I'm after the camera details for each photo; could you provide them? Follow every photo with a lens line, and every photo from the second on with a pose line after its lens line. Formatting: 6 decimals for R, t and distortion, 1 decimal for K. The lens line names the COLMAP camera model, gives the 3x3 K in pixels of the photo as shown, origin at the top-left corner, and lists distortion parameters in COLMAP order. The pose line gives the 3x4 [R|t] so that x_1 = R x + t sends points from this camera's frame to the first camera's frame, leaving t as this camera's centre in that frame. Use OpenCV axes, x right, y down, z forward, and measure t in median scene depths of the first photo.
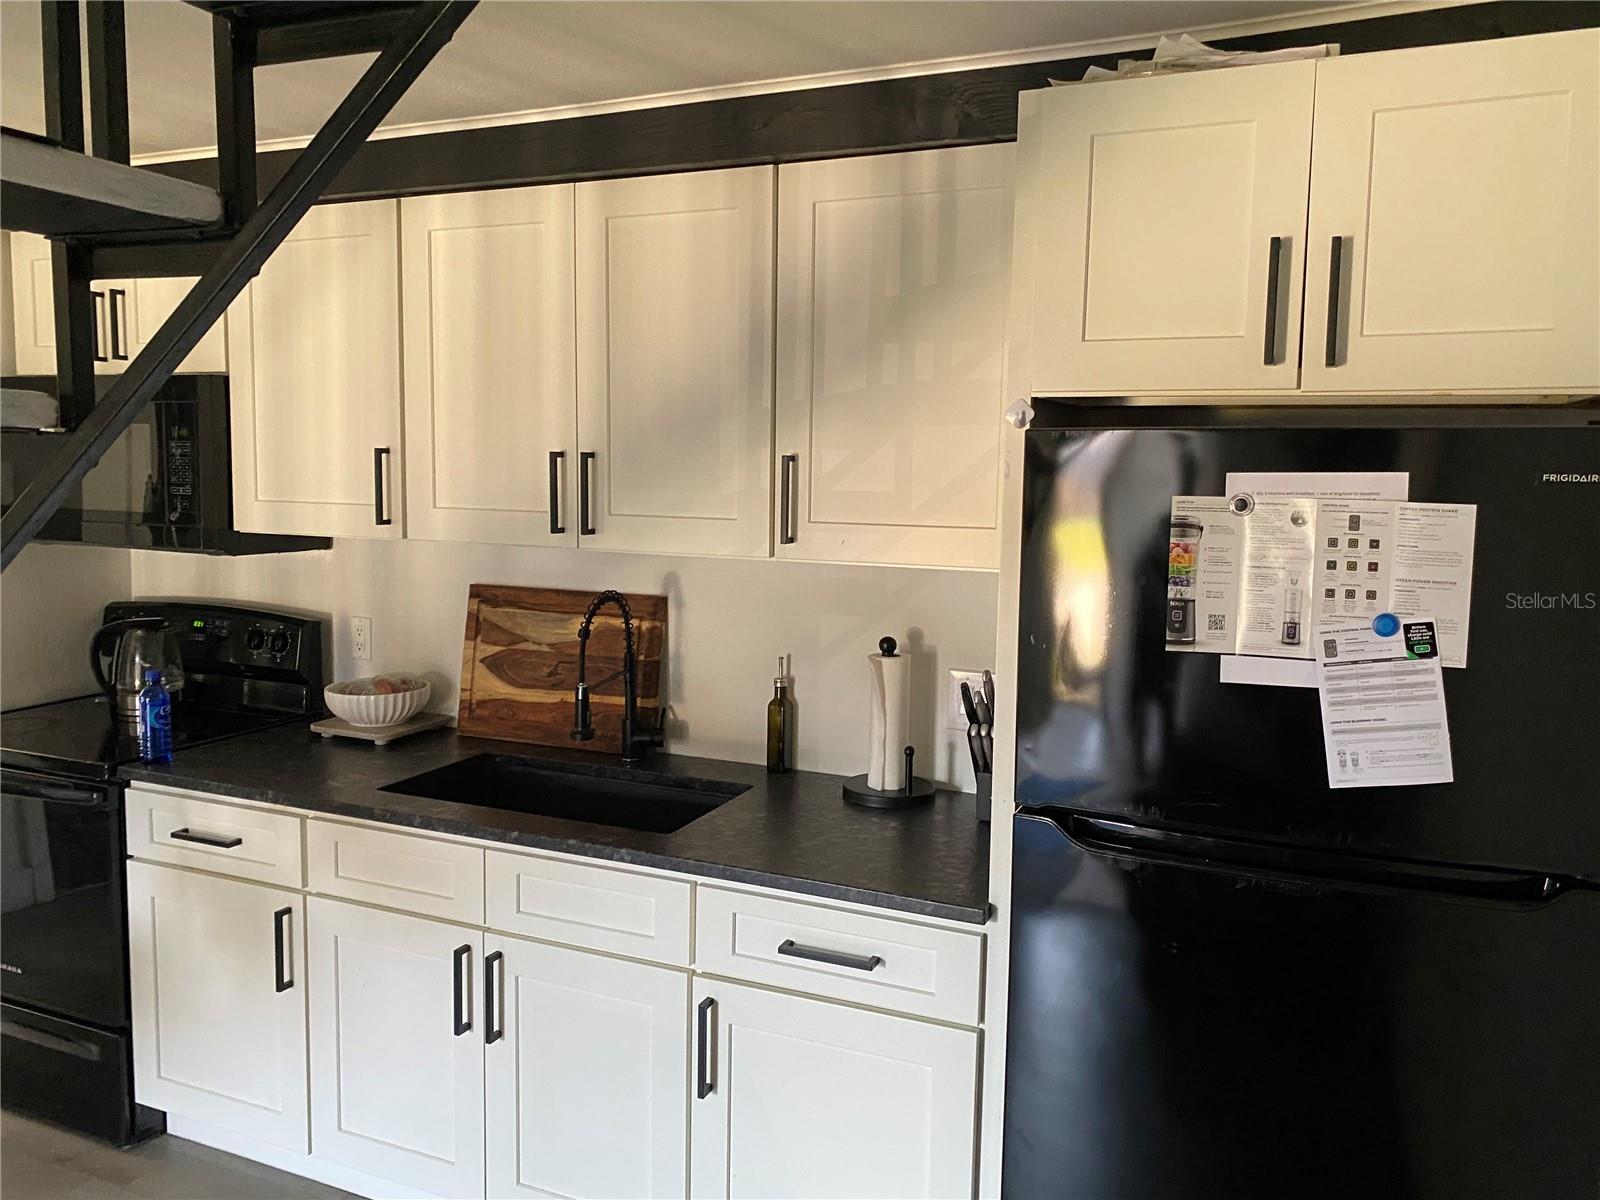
lens RADIAL K [[1229.8, 0, 802.6], [0, 1229.8, 584.2], [0, 0, 1]] dist [0.026152, -0.010342]
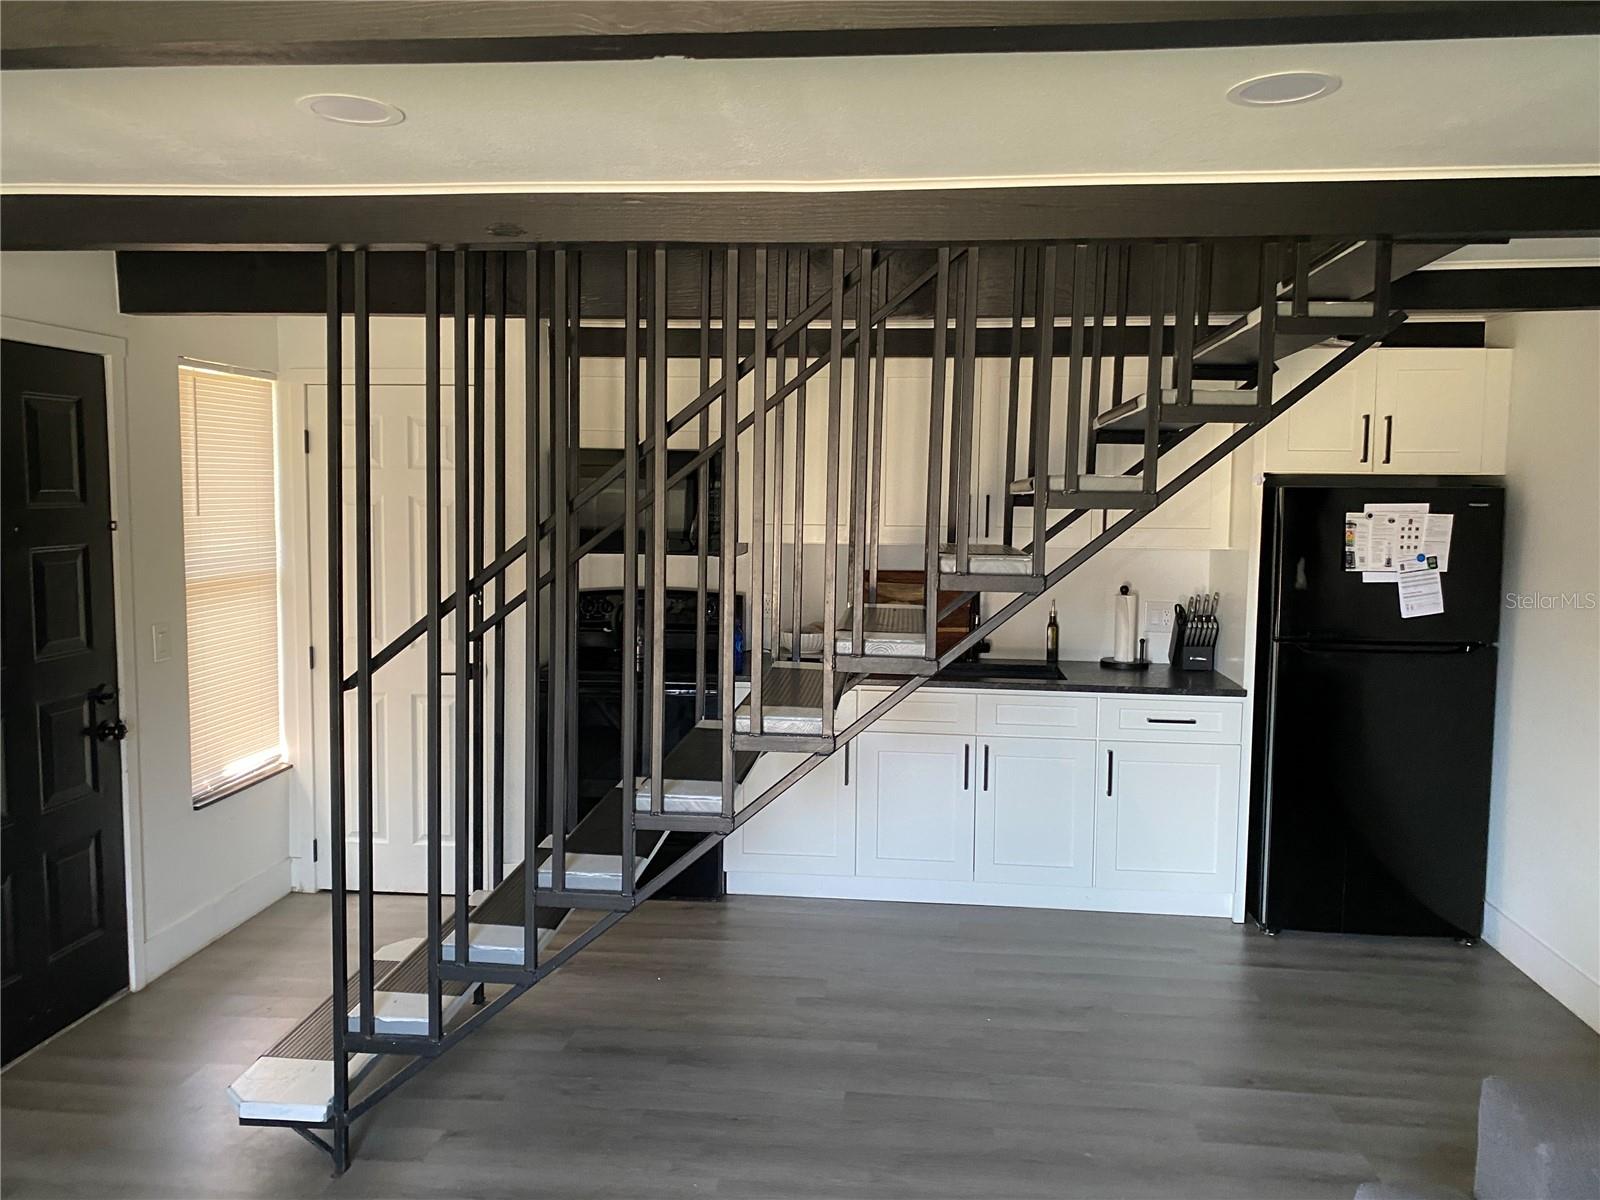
lens RADIAL K [[1229.8, 0, 802.9], [0, 1229.8, 583.1], [0, 0, 1]] dist [0.026152, -0.010342]
pose [[0.951018, -0.029086, 0.307766, -1.680177], [0.035221, 0.999276, -0.014398, 0.079475], [-0.307124, 0.024533, 0.951353, -1.201690]]
